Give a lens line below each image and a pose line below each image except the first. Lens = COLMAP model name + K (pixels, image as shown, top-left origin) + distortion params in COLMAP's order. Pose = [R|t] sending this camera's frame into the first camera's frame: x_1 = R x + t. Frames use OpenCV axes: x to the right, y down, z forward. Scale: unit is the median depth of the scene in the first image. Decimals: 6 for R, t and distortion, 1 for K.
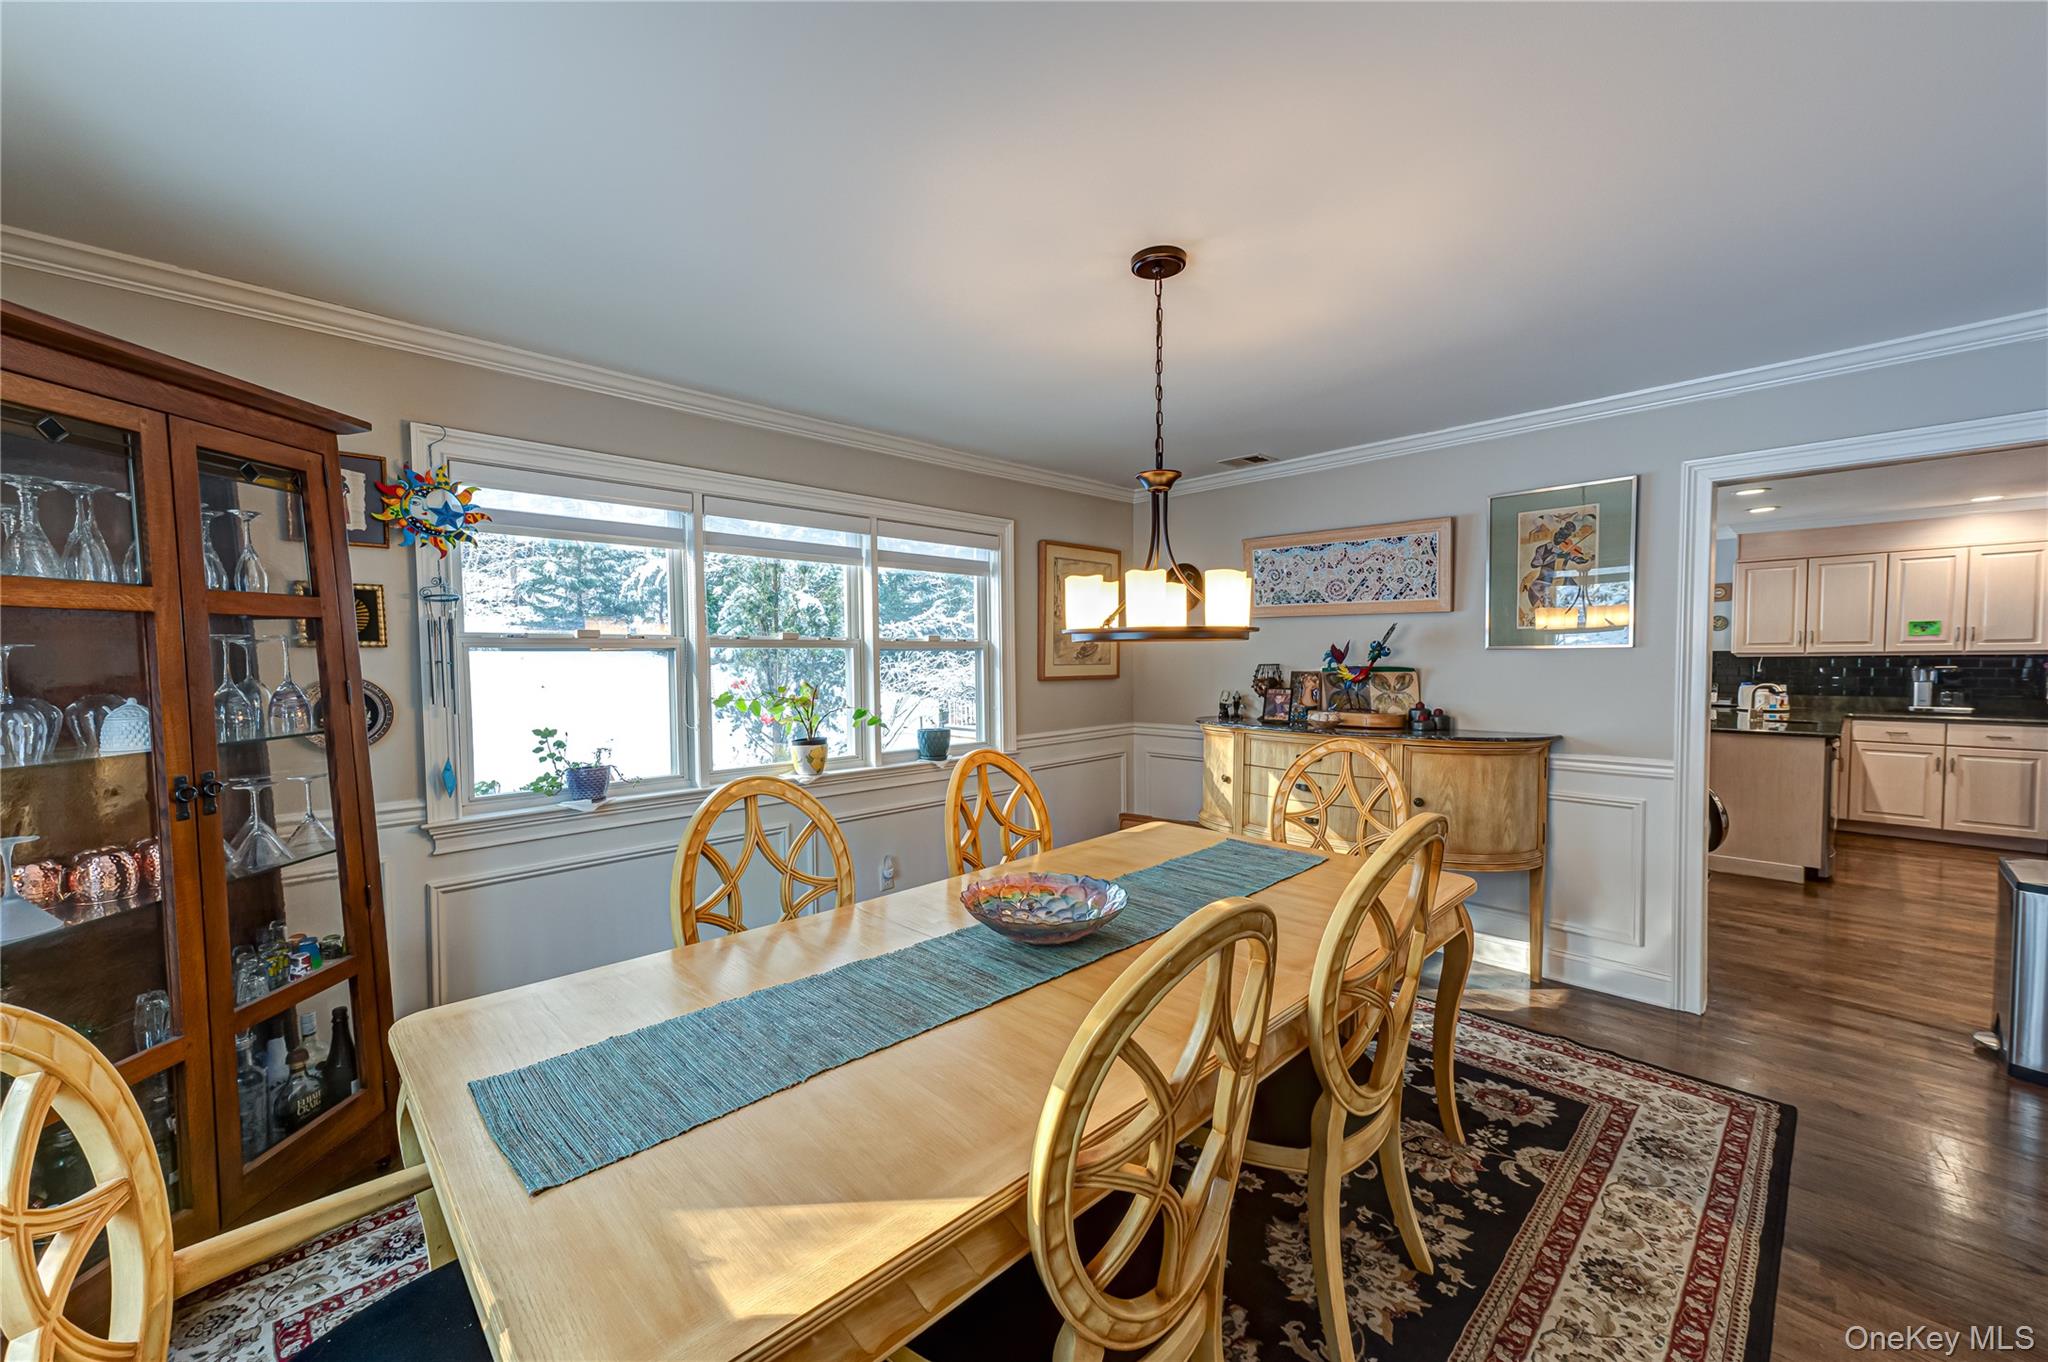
lens RADIAL K [[796.5, 0, 1006.7], [0, 796.5, 701.8], [0, 0, 1]] dist [0.021176, 0.000331]
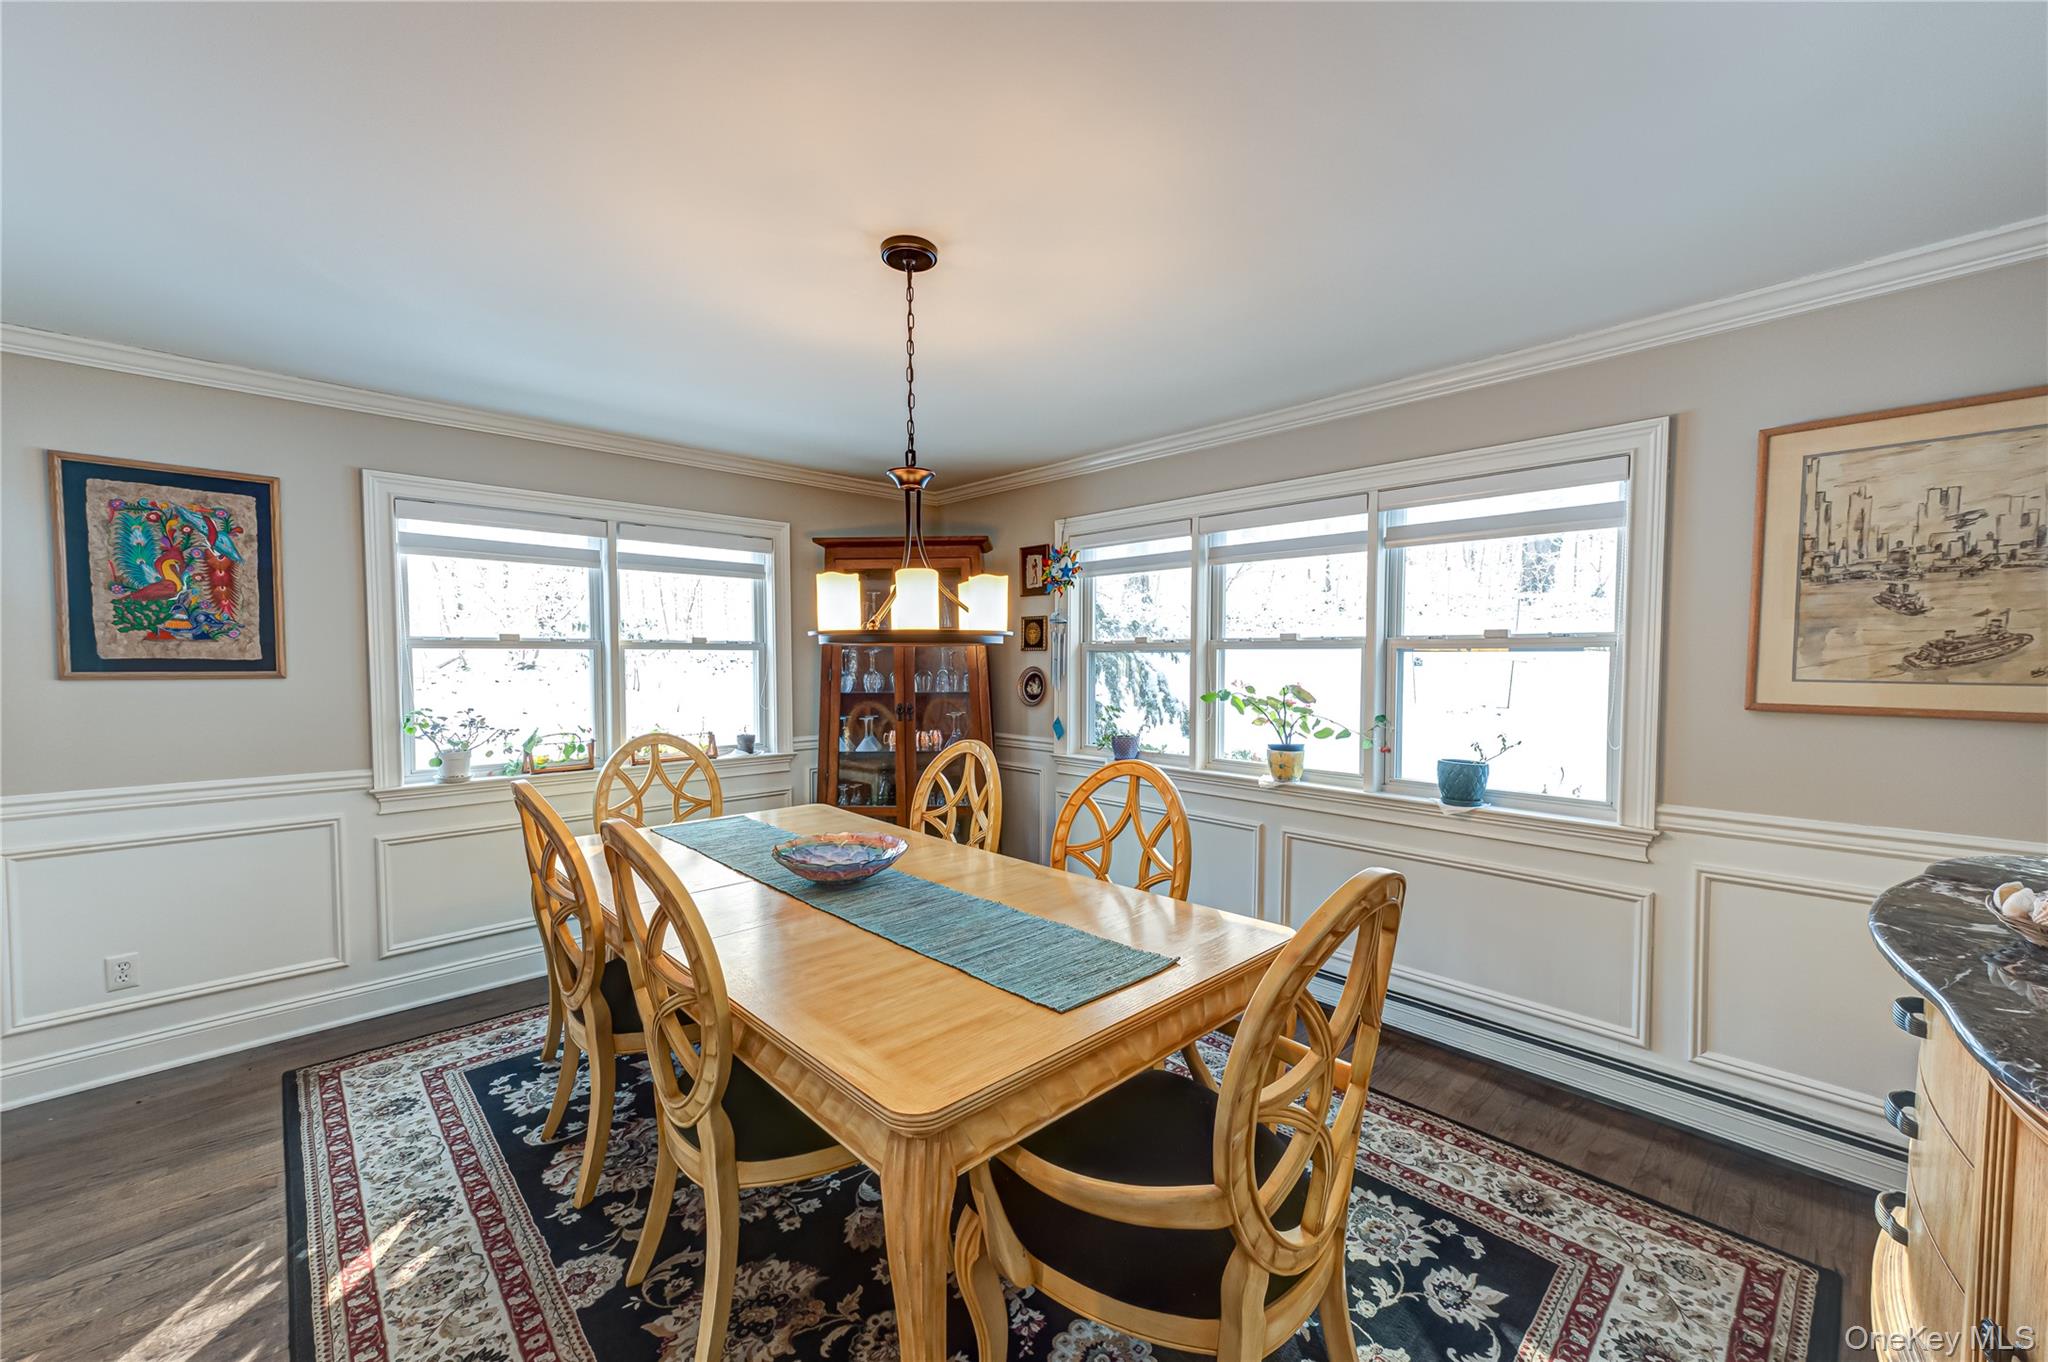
lens RADIAL K [[796.5, 0, 1020.3], [0, 796.5, 677.0], [0, 0, 1]] dist [0.021176, 0.000331]
pose [[-0.015663, 0.034548, -0.999280, 0.796835], [-0.060353, 0.997548, 0.035434, -0.053987], [0.998054, 0.060865, -0.013540, 0.778215]]
